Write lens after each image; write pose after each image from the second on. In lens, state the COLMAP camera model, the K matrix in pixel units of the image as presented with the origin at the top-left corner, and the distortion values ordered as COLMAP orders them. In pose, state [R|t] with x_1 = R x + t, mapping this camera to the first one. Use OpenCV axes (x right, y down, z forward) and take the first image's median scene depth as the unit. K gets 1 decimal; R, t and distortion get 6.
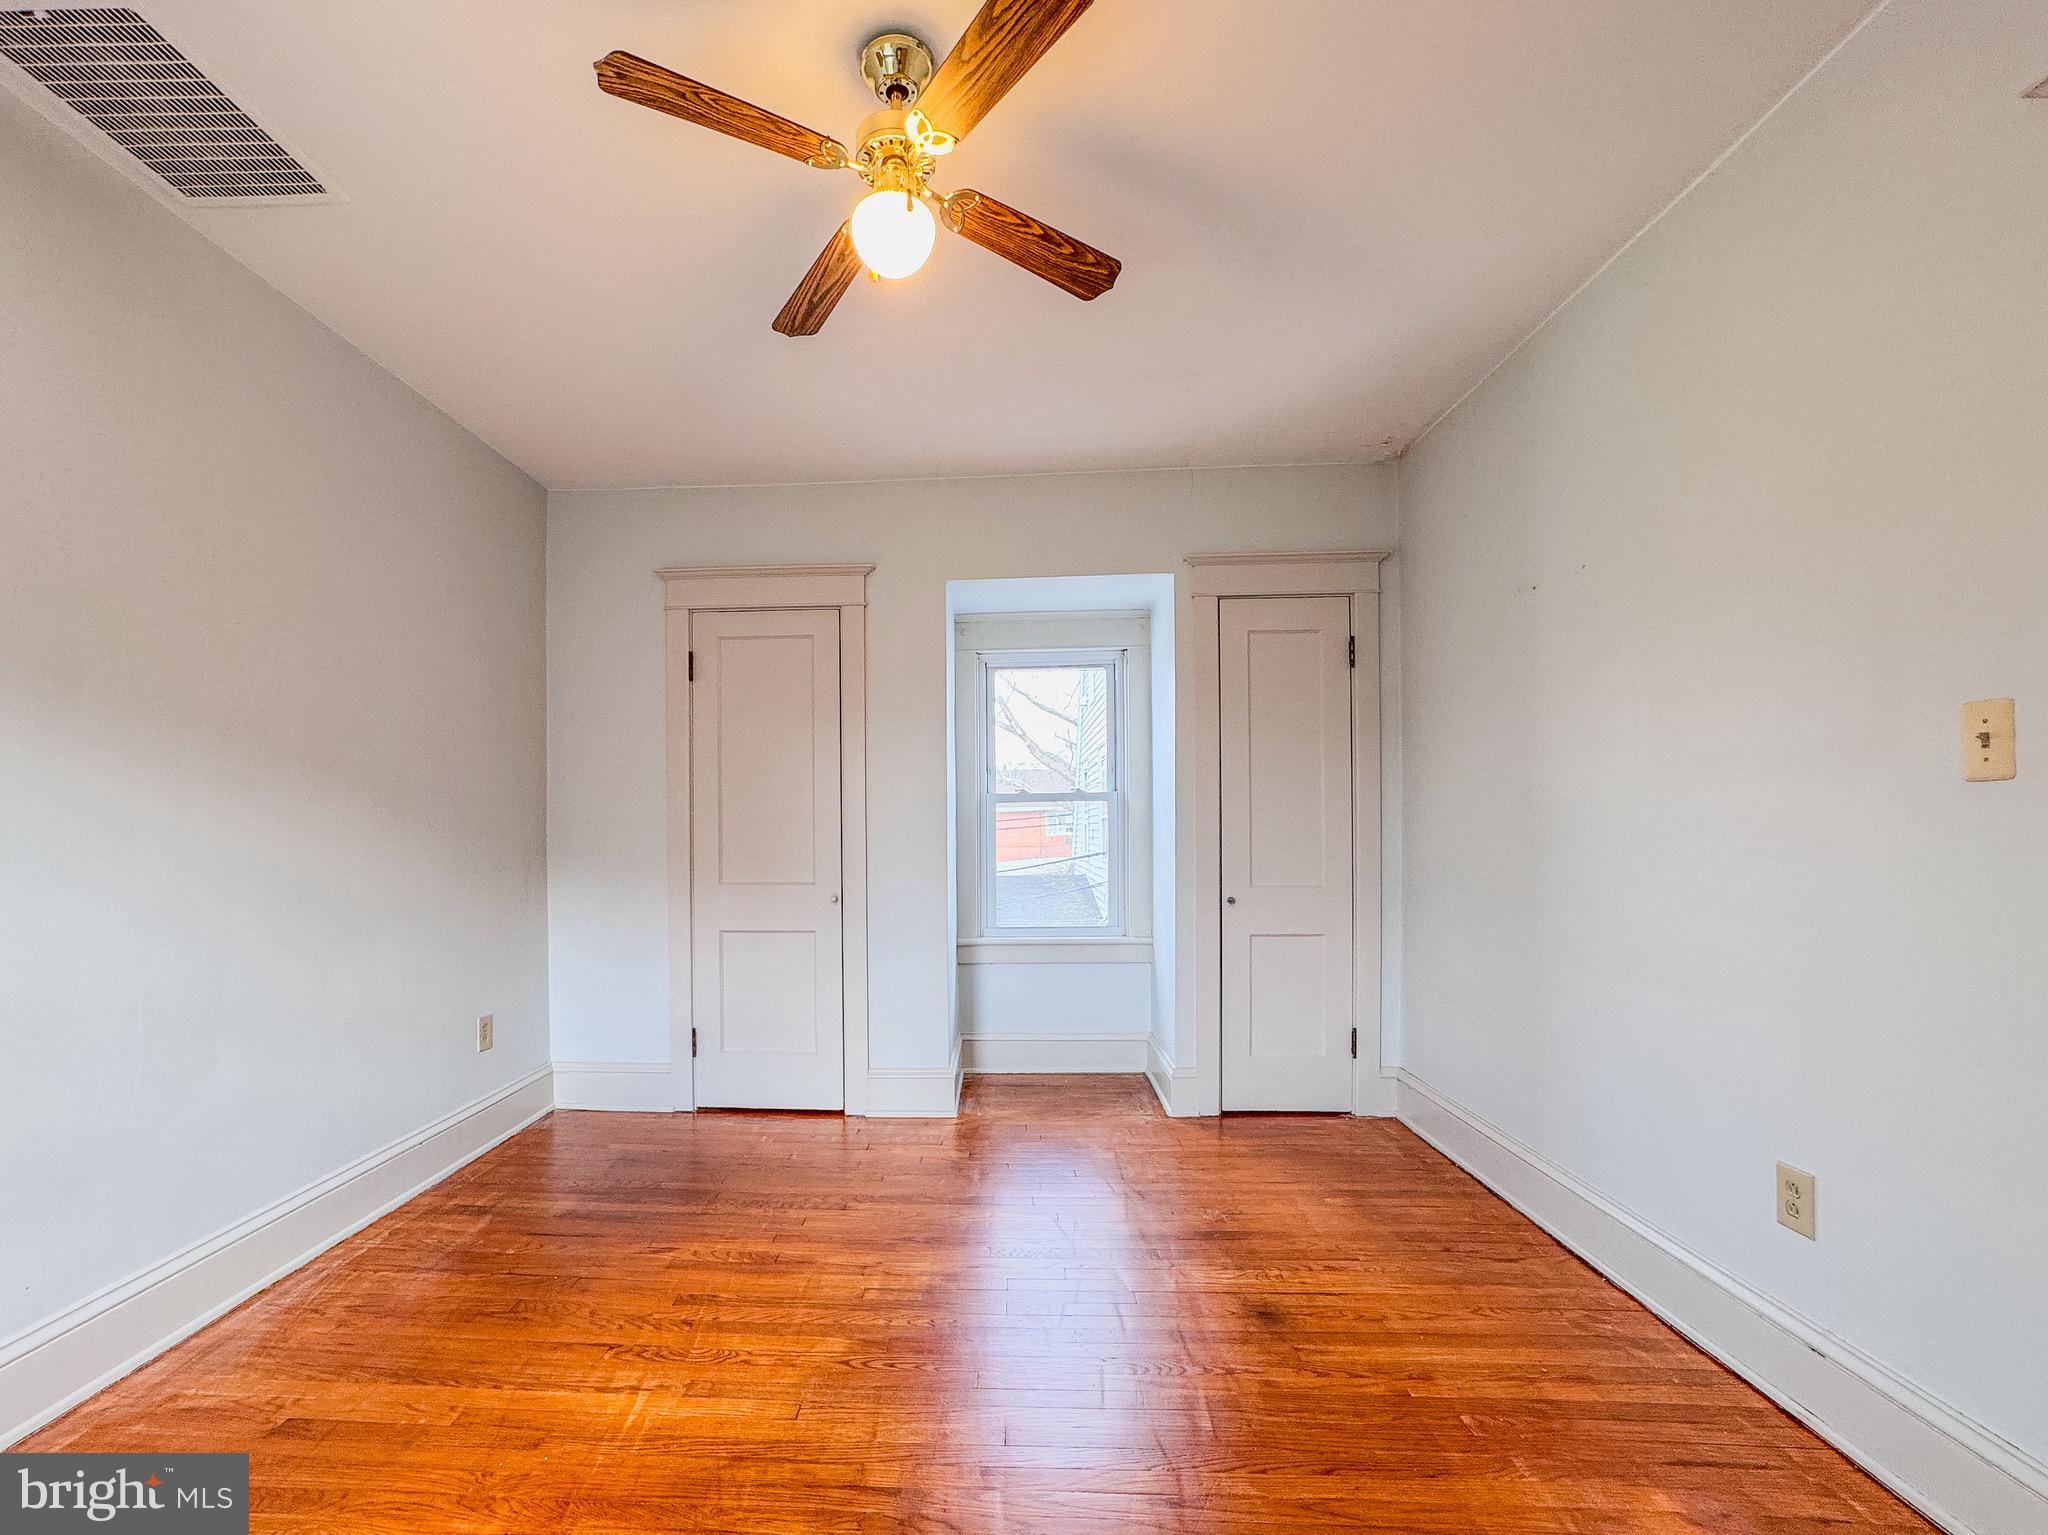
lens RADIAL K [[830.4, 0, 998.6], [0, 830.4, 828.8], [0, 0, 1]] dist [-0.000300, -0.000031]
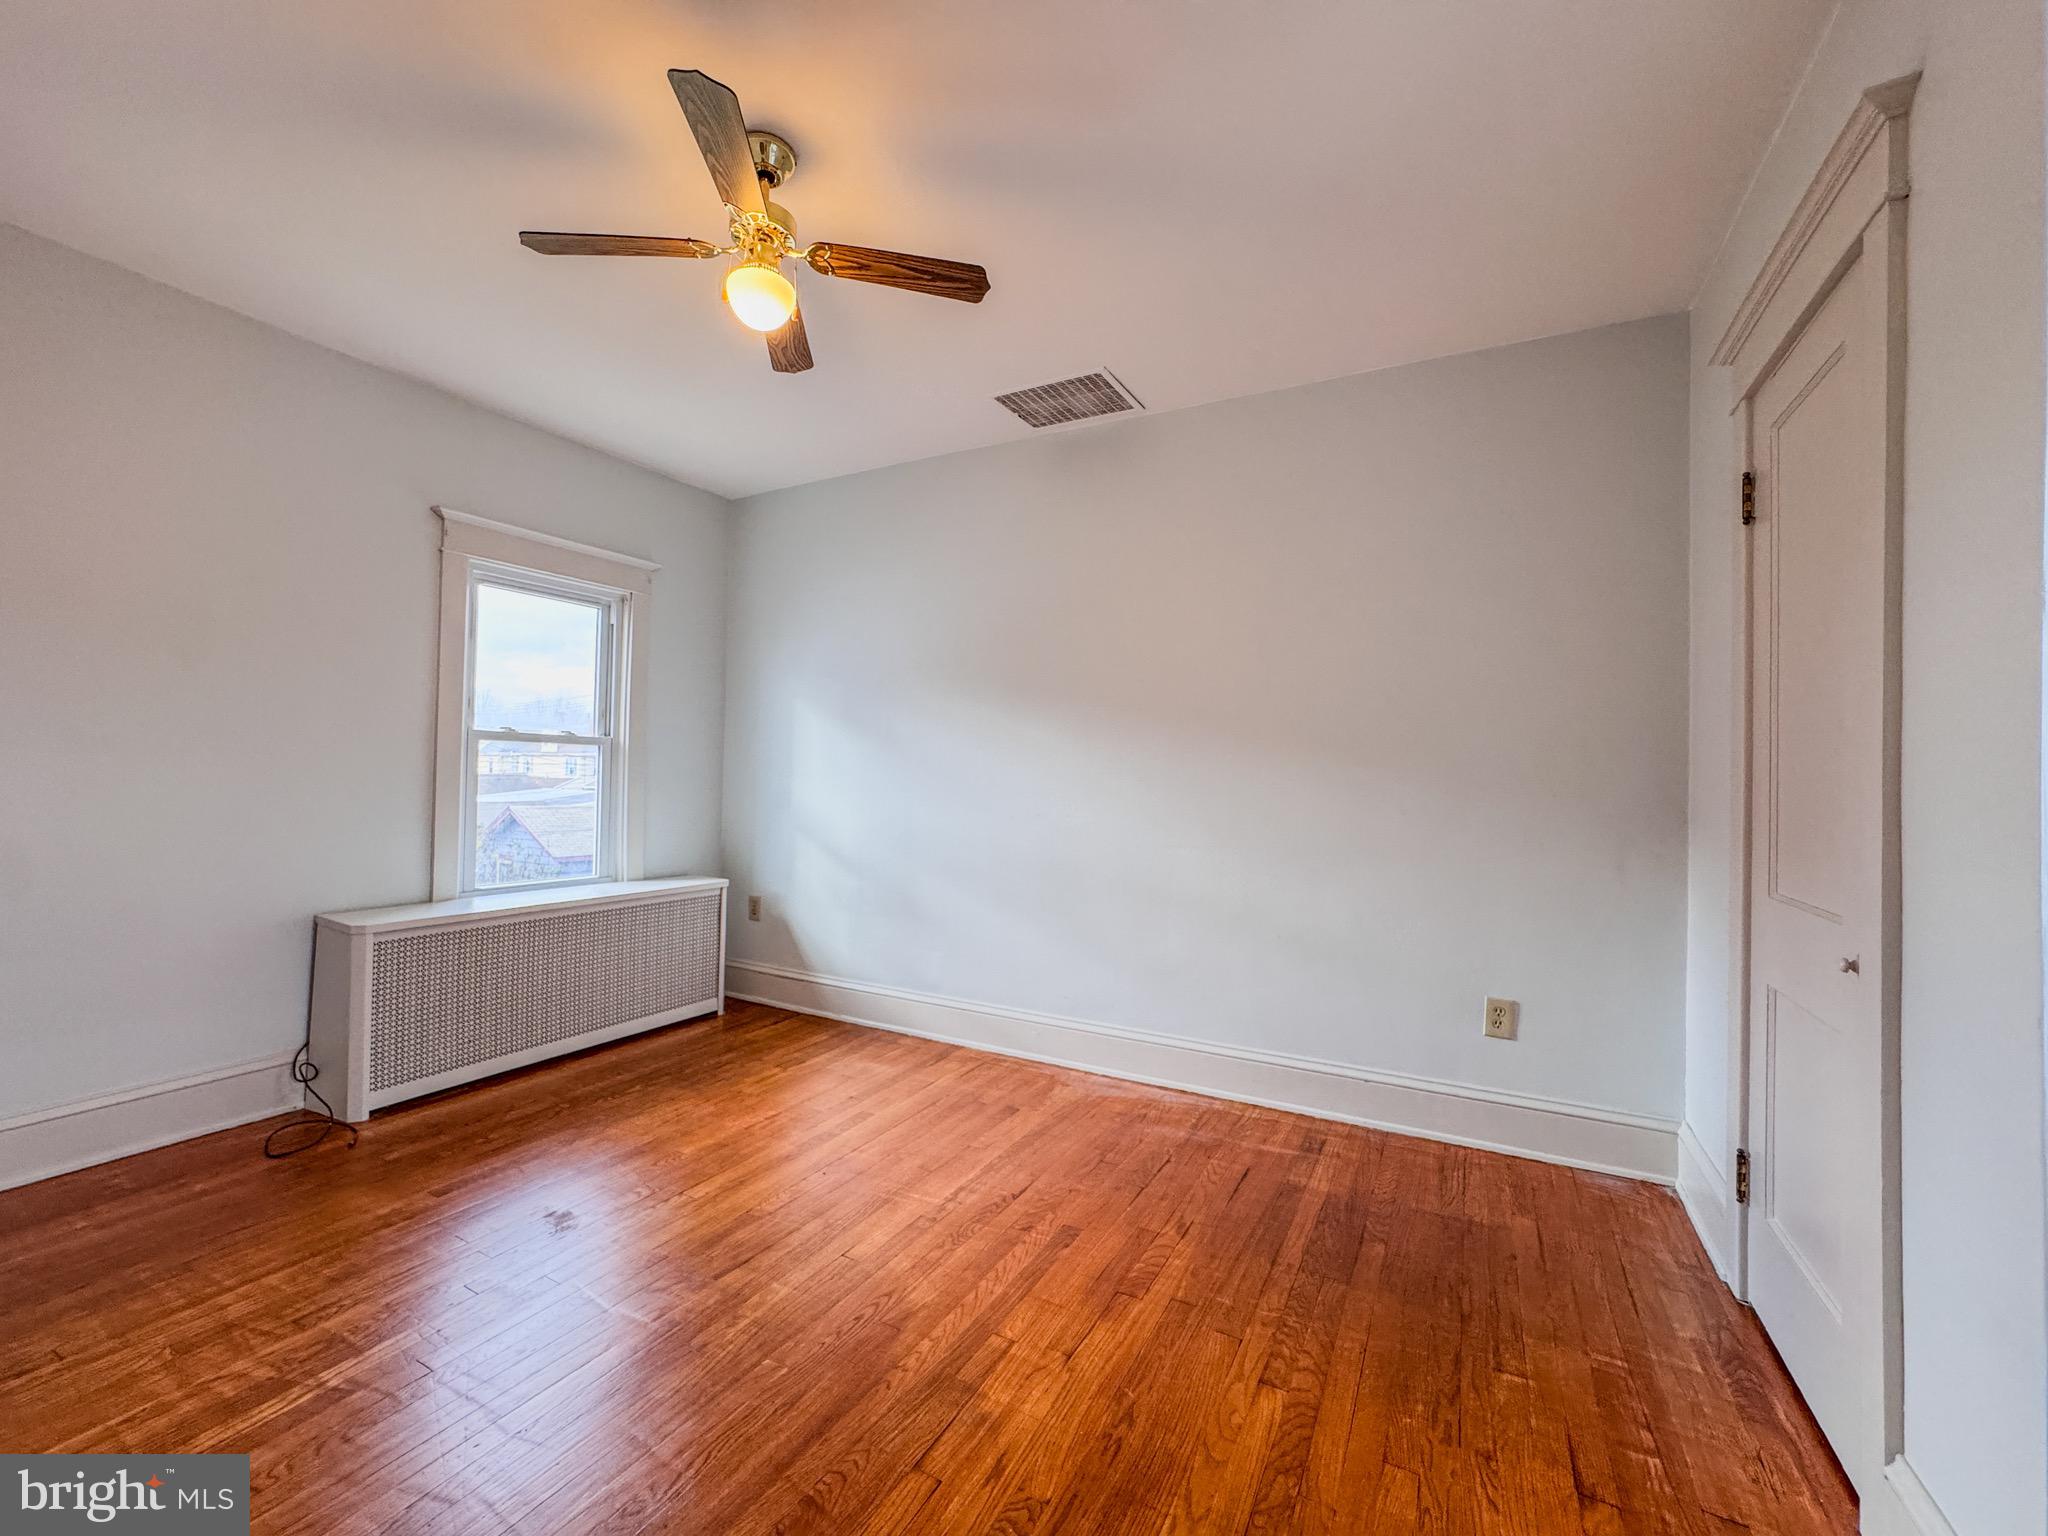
lens RADIAL K [[847.0, 0, 1024.0], [0, 847.0, 768.0], [0, 0, 1]] dist [-0.000076, -0.000097]
pose [[-0.436315, -0.012903, -0.899701, 0.634017], [-0.017954, 0.999823, -0.005632, -0.007240], [0.899615, 0.013696, -0.436470, 1.454375]]
